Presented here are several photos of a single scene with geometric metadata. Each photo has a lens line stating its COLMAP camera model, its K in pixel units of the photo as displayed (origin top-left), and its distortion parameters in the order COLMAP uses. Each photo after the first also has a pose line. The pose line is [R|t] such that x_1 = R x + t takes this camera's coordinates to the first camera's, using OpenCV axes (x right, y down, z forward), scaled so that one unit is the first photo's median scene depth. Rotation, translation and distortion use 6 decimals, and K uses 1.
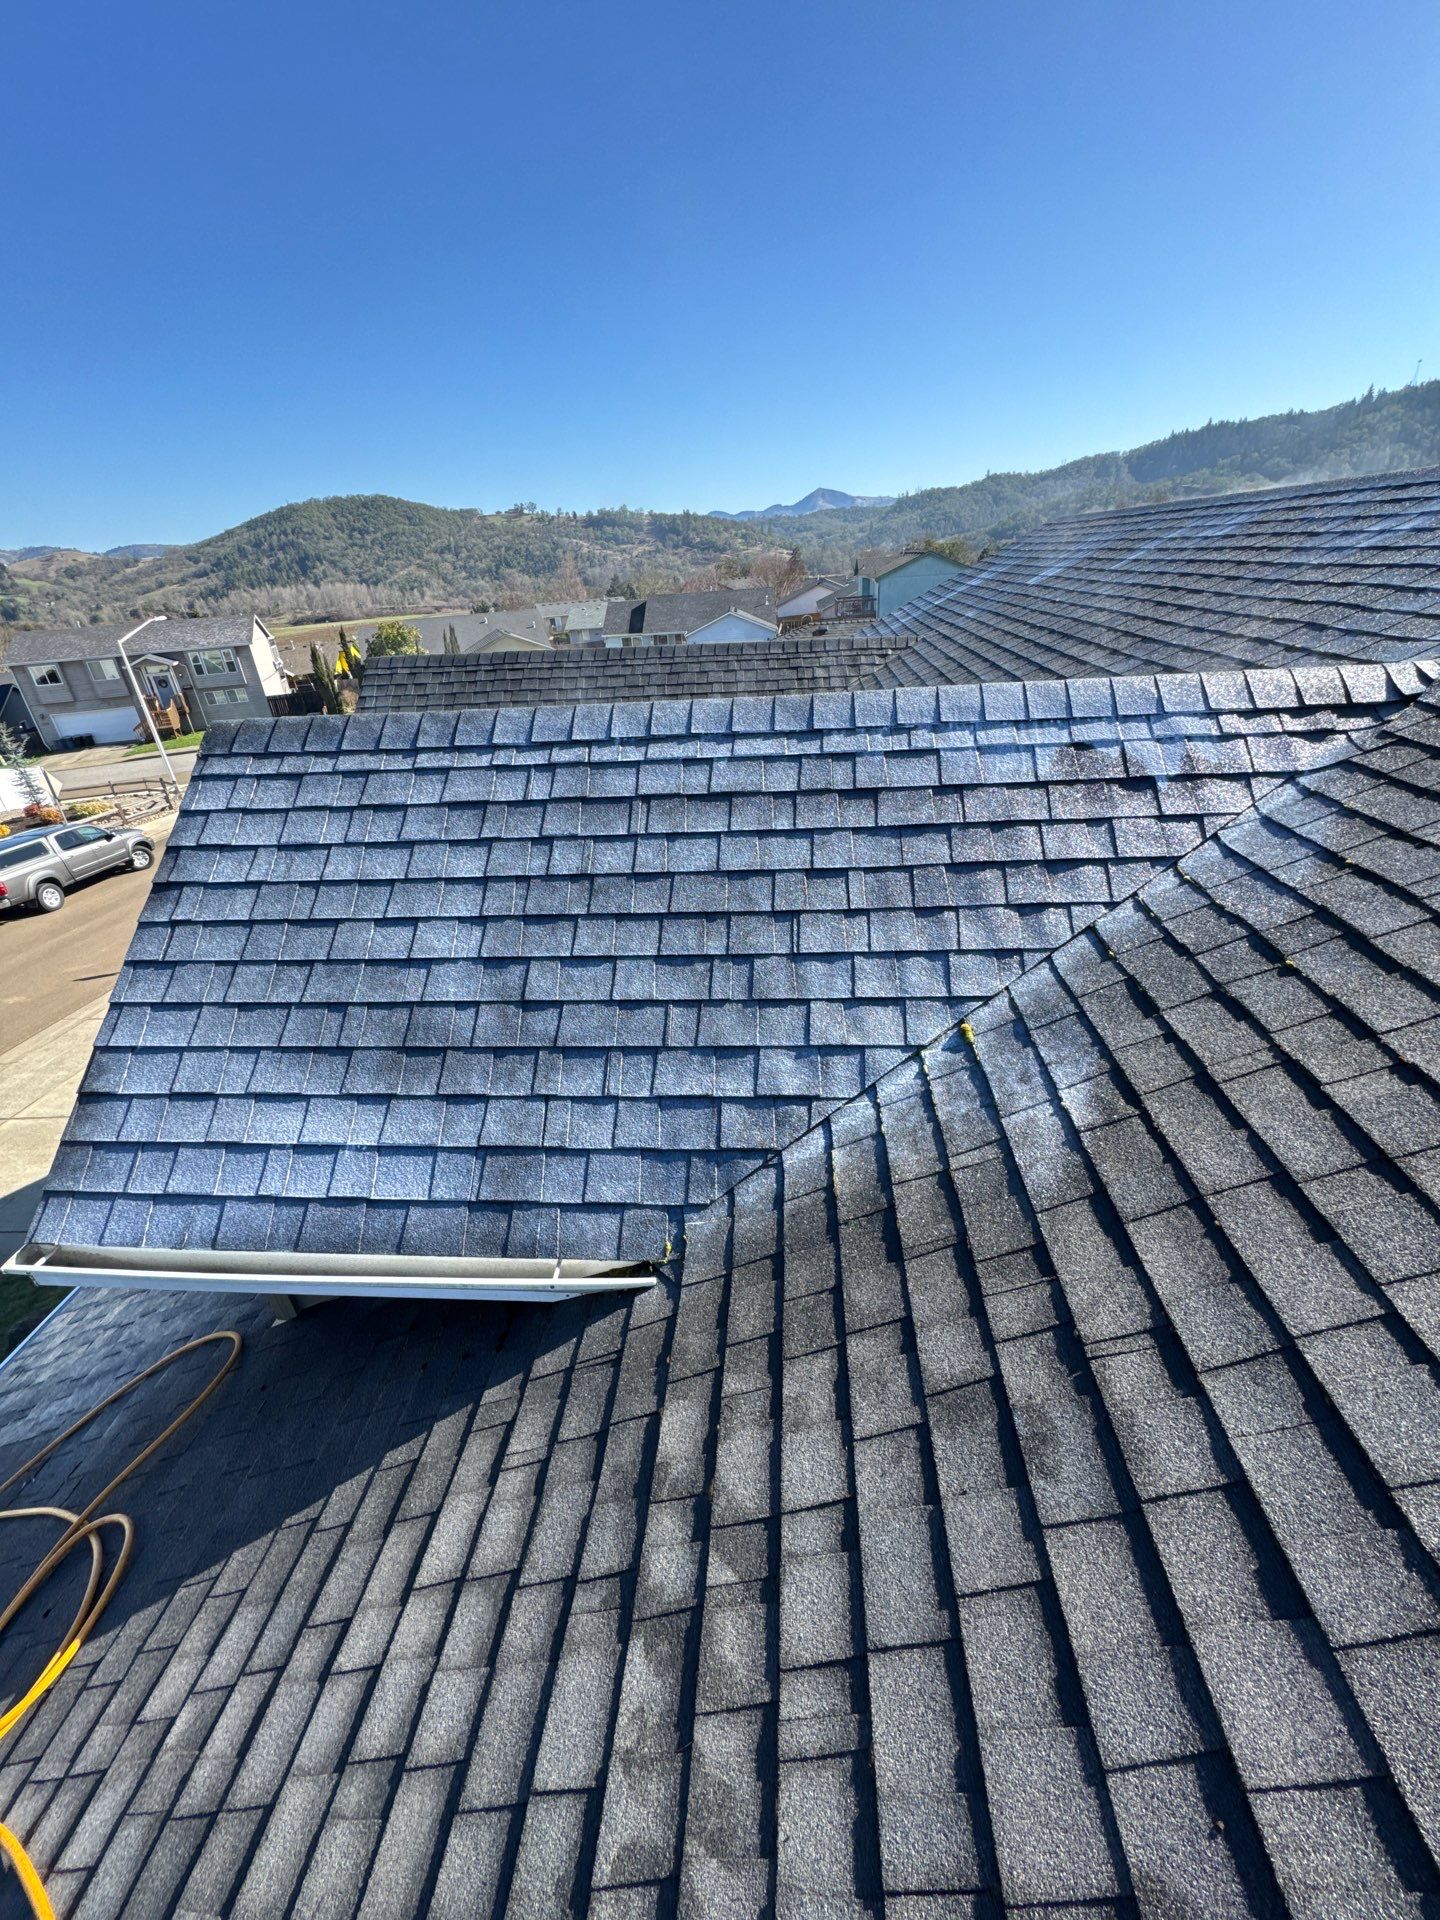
lens RADIAL K [[762.1, 0, 712.5], [0, 762.1, 969.4], [0, 0, 1]] dist [-0.002962, -0.000068]
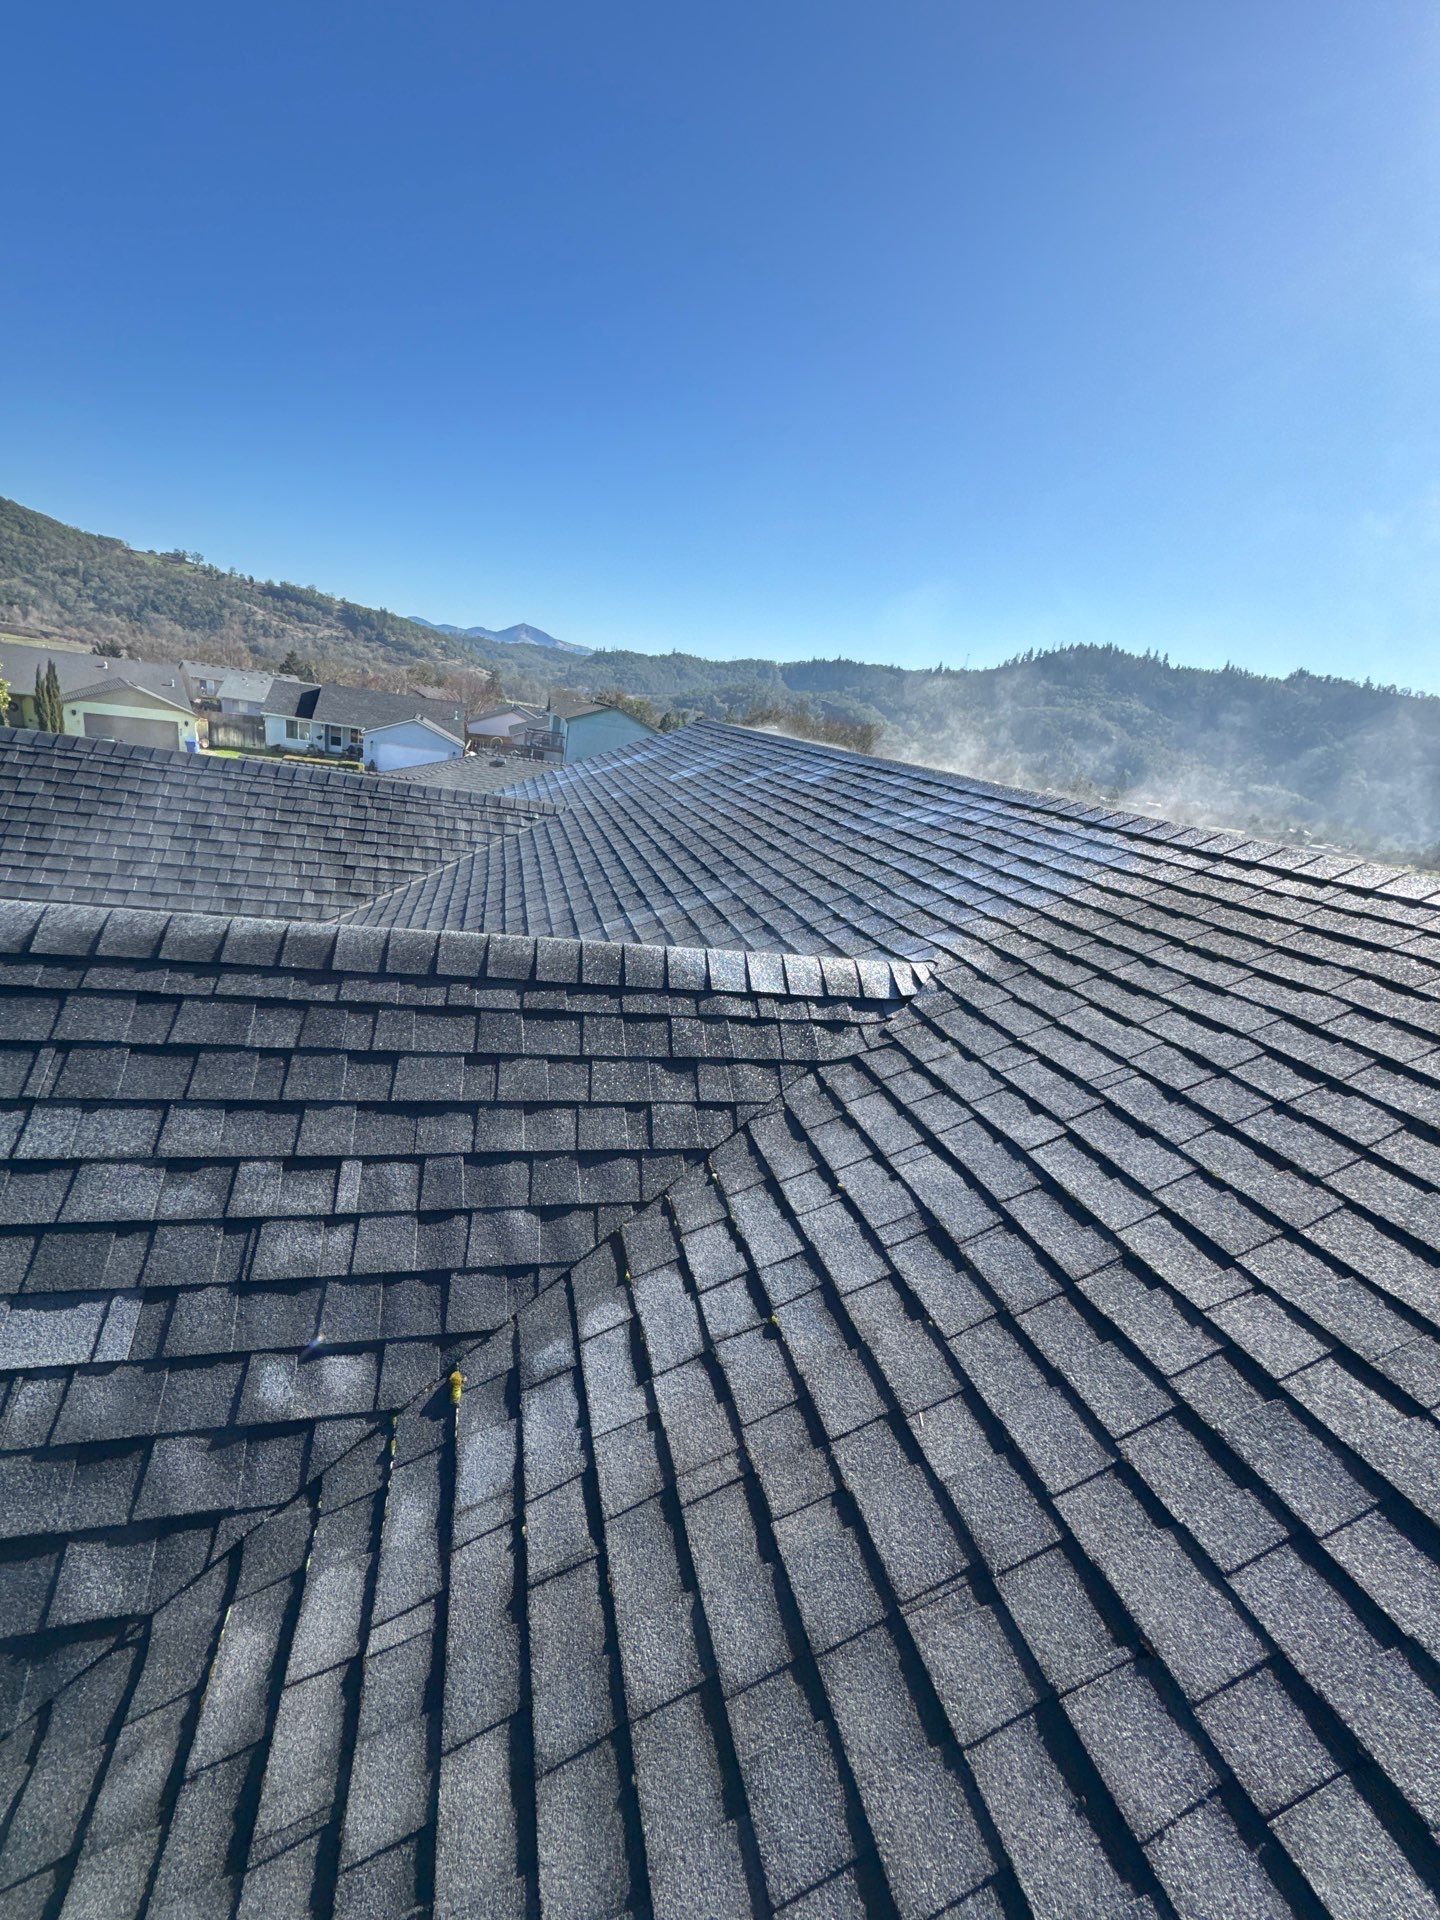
lens RADIAL K [[762.1, 0, 714.6], [0, 762.1, 964.0], [0, 0, 1]] dist [-0.002962, -0.000068]
pose [[0.913354, 0.092026, 0.396630, 0.190478], [-0.030392, 0.986815, -0.158974, -0.208325], [-0.406030, 0.133146, 0.904108, 0.075275]]
